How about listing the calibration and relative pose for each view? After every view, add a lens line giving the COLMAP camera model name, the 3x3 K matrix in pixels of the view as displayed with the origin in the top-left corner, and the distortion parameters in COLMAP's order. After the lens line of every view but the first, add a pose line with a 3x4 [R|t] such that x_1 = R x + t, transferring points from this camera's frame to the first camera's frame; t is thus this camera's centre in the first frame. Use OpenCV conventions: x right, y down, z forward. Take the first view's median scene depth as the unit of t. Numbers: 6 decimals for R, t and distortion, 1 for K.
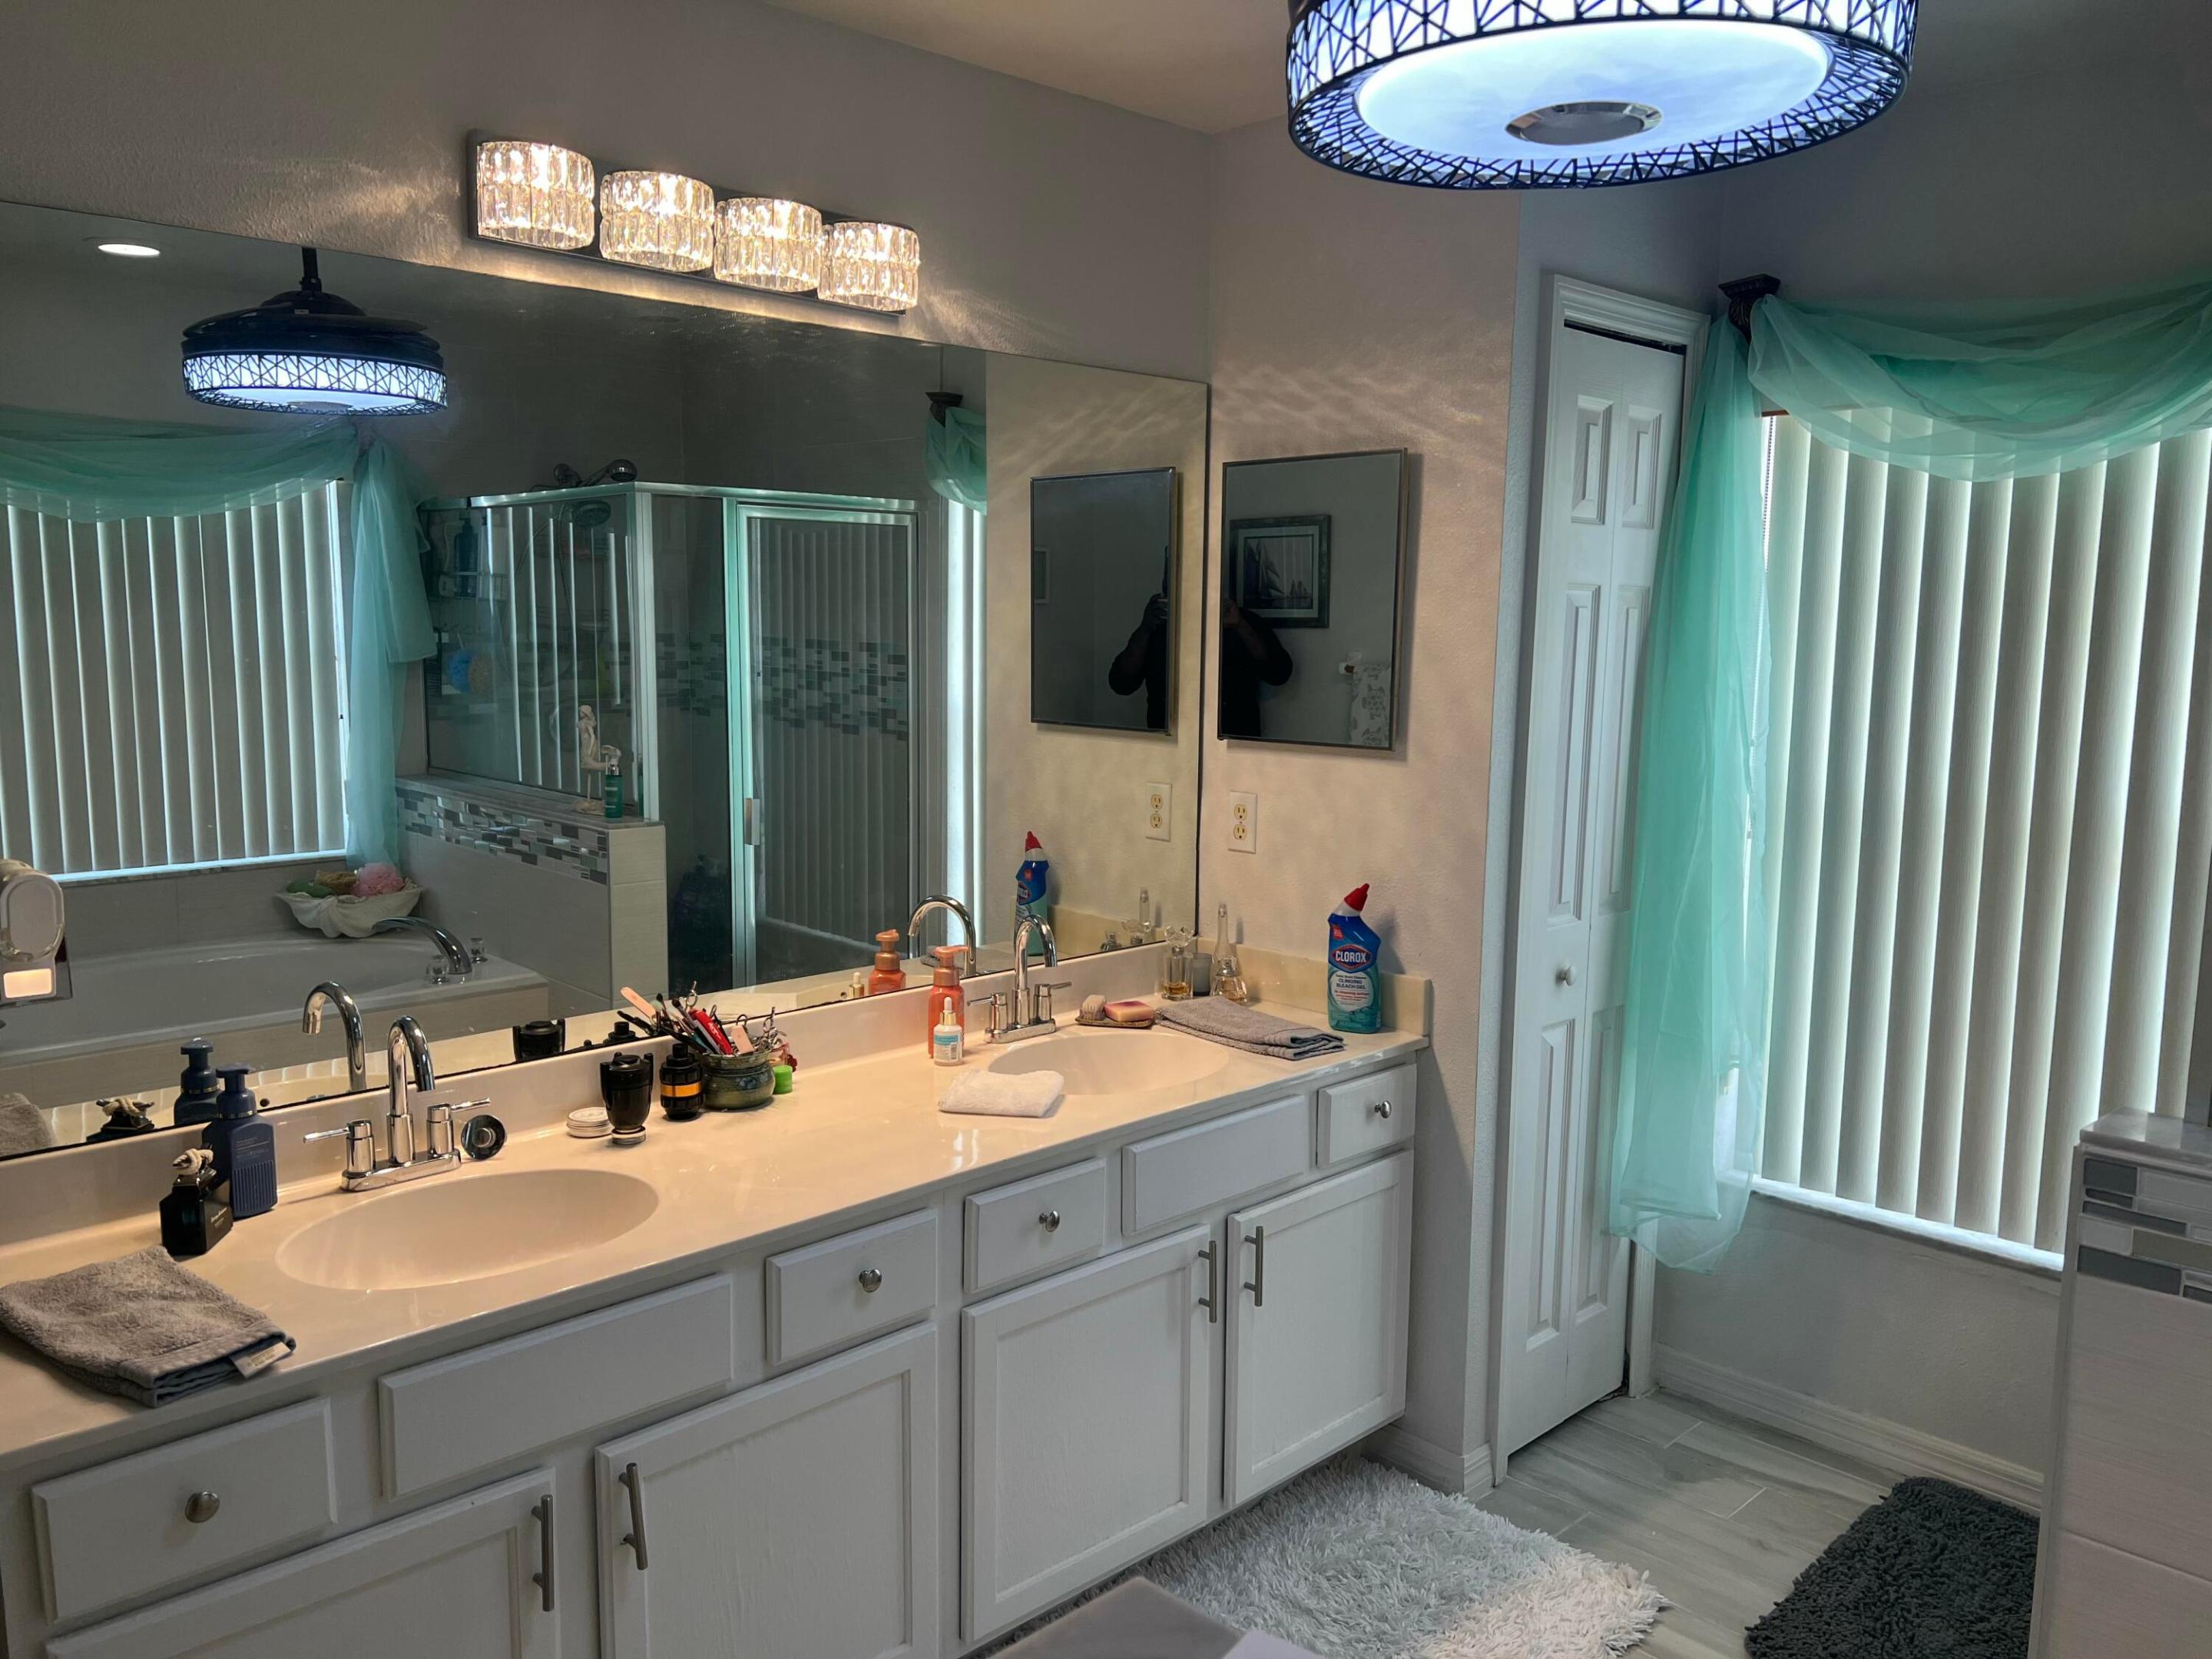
lens RADIAL K [[1635.9, 0, 1042.5], [0, 1635.9, 854.7], [0, 0, 1]] dist [0.087532, -0.075429]
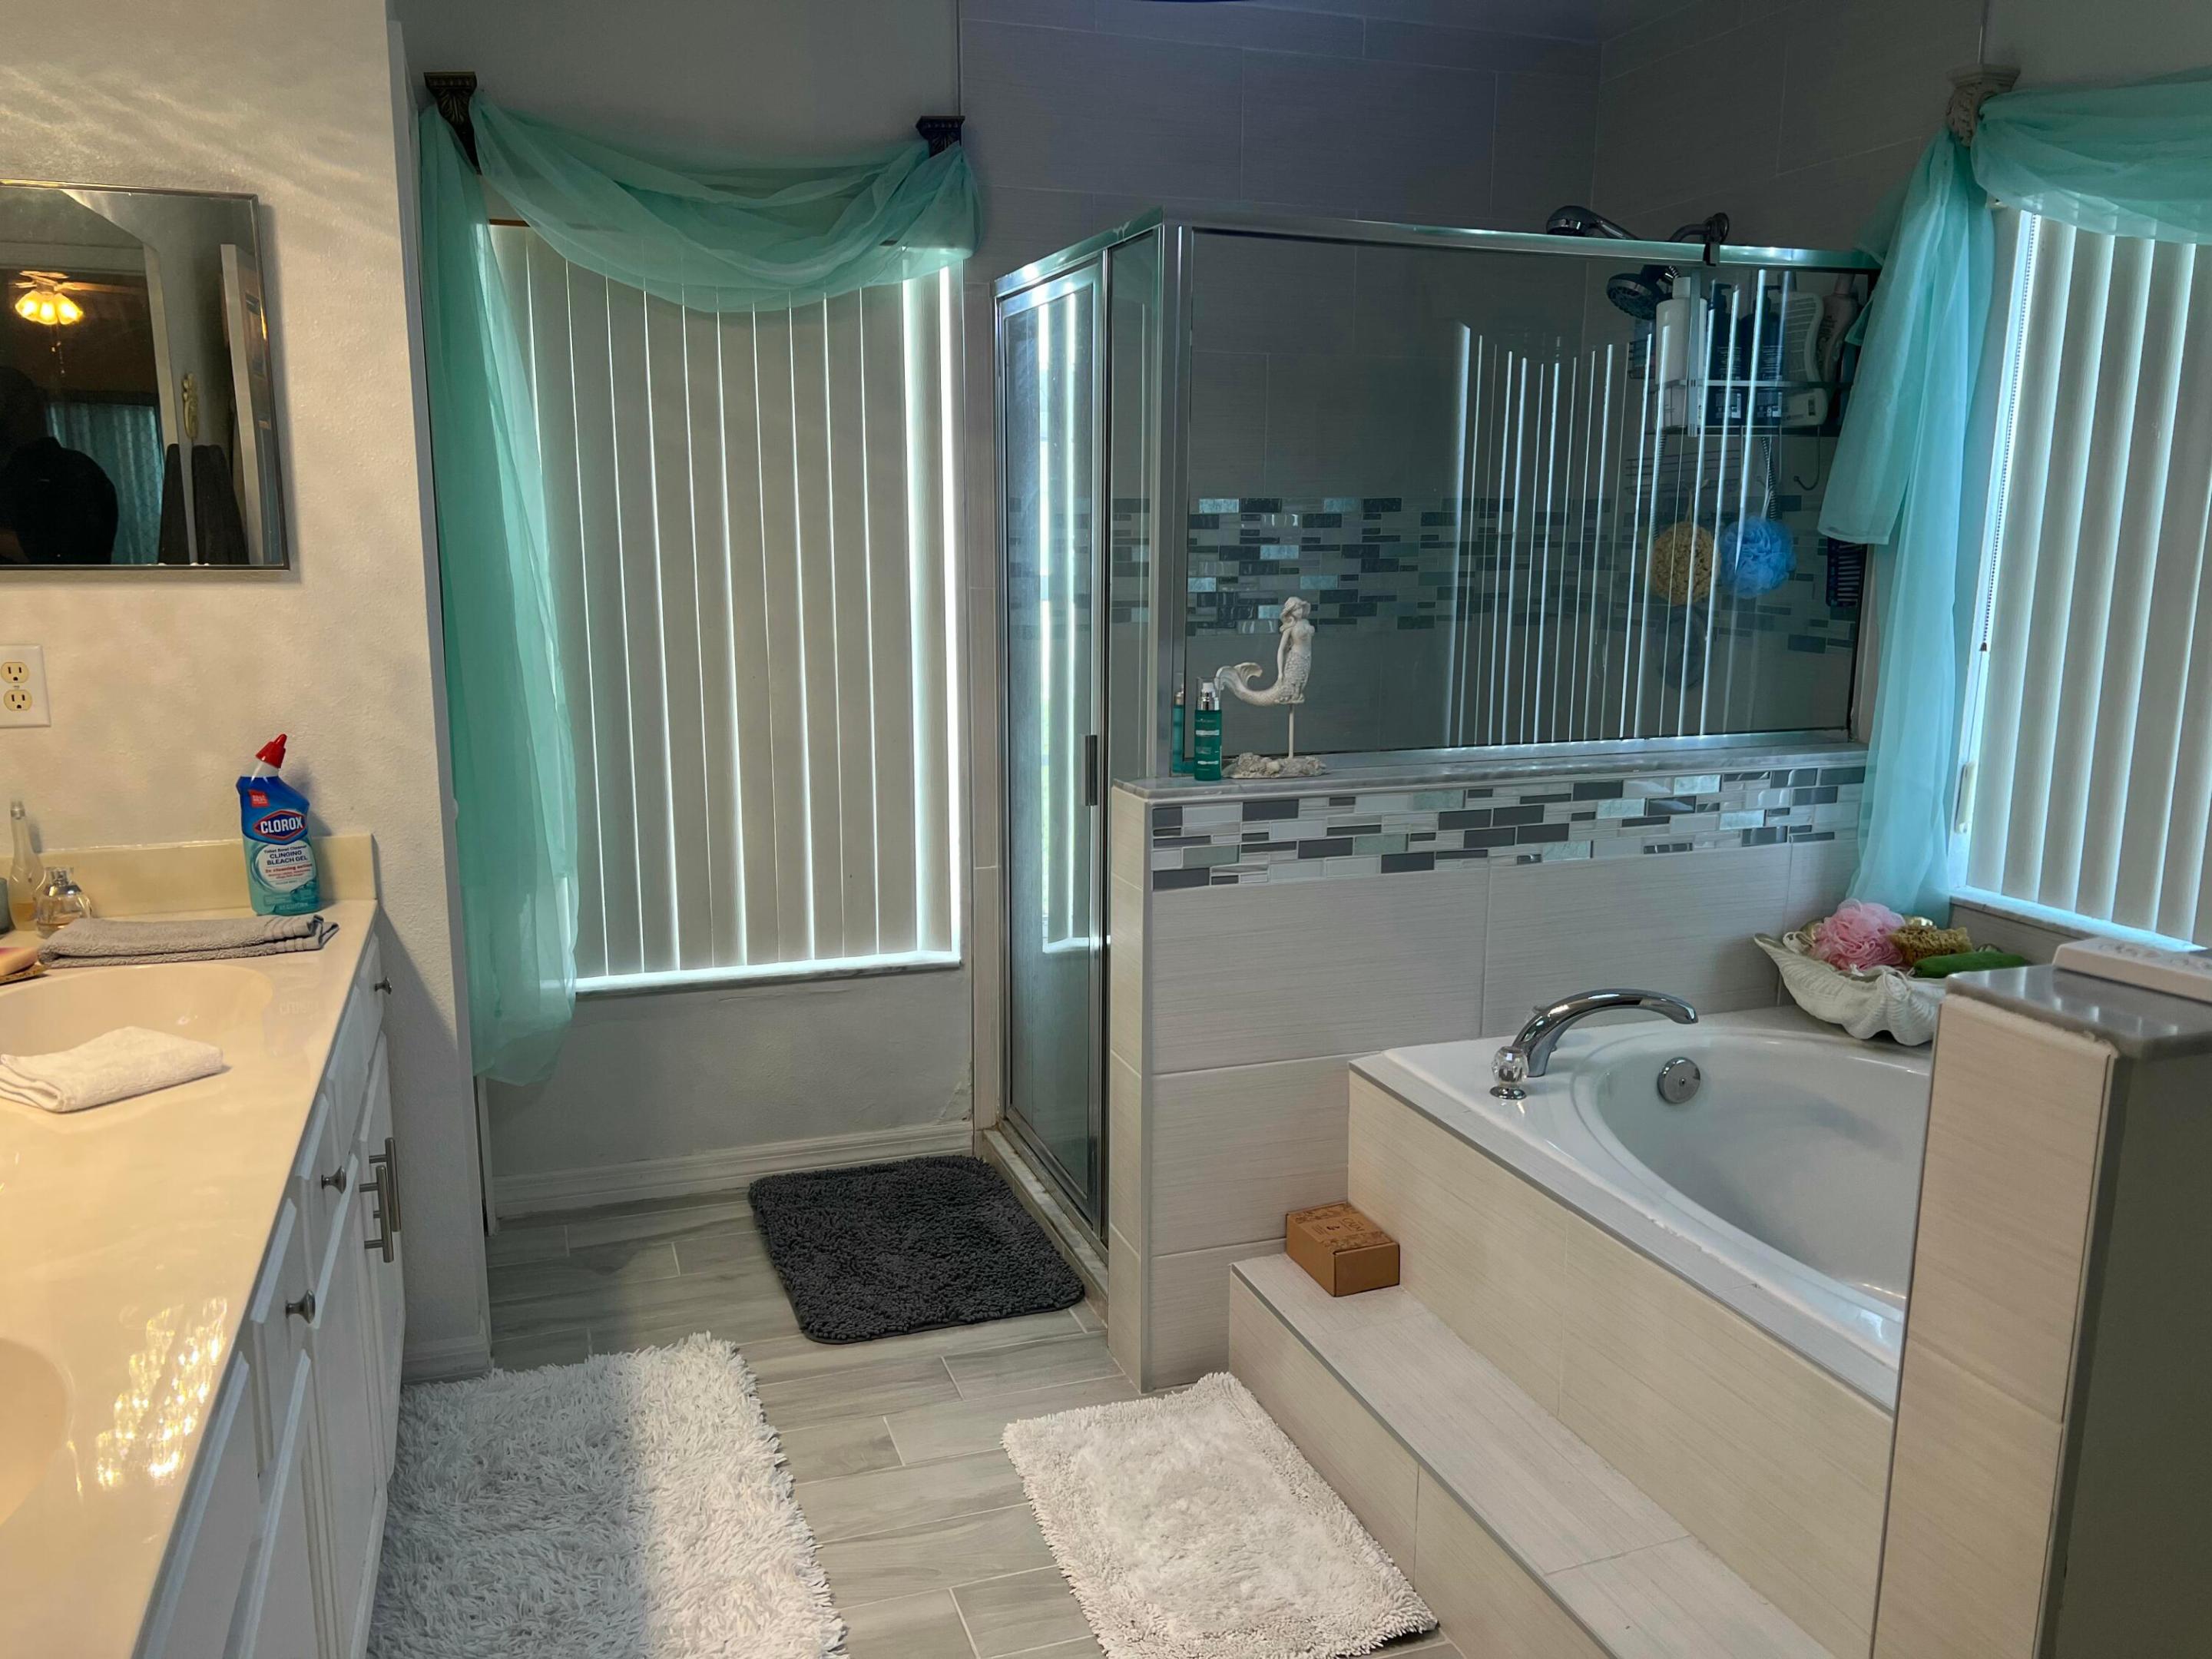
lens RADIAL K [[1657.8, 0, 1111.4], [0, 1657.8, 831.6], [0, 0, 1]] dist [0.074481, -0.081792]
pose [[0.428147, -0.178492, 0.885907, -0.376502], [0.129108, 0.982326, 0.135523, 0.005224], [-0.894439, 0.056354, 0.443624, 0.255000]]
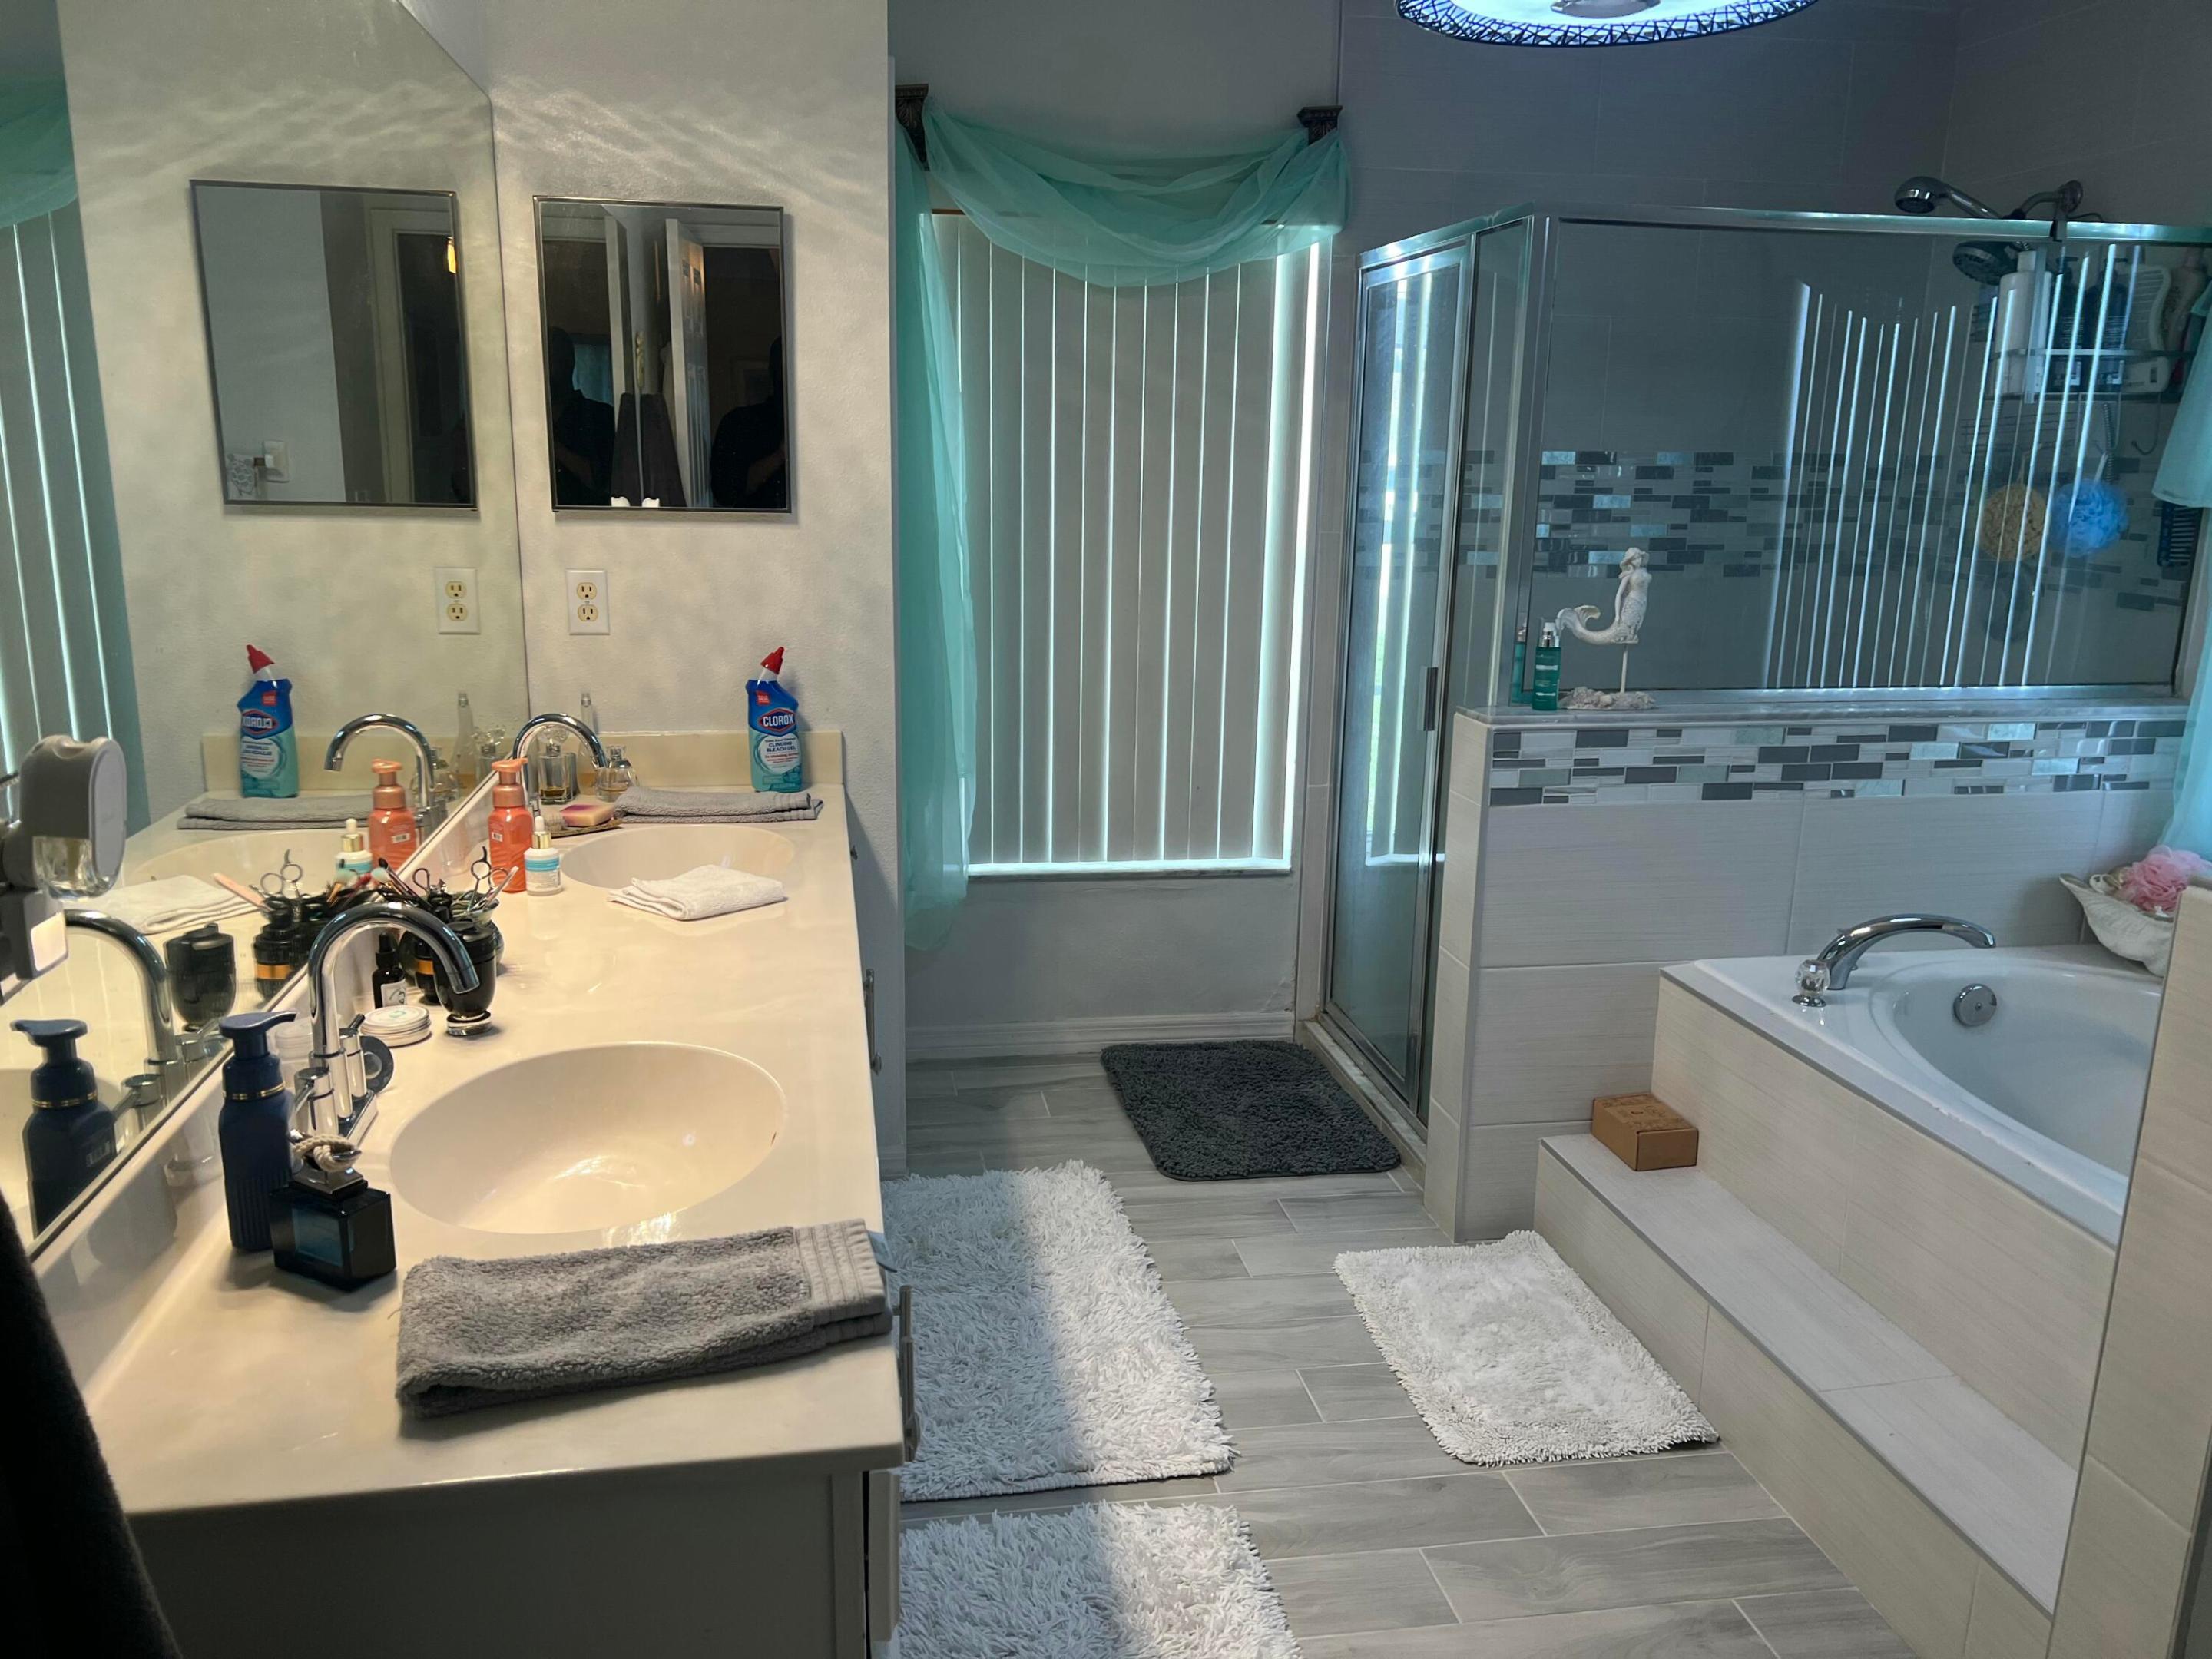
lens RADIAL K [[1657.8, 0, 1111.4], [0, 1657.8, 831.6], [0, 0, 1]] dist [0.074481, -0.081792]
pose [[0.572863, -0.189467, 0.797452, -0.529901], [0.108119, 0.981883, 0.155617, -0.008208], [-0.812489, -0.002927, 0.582970, 0.225543]]
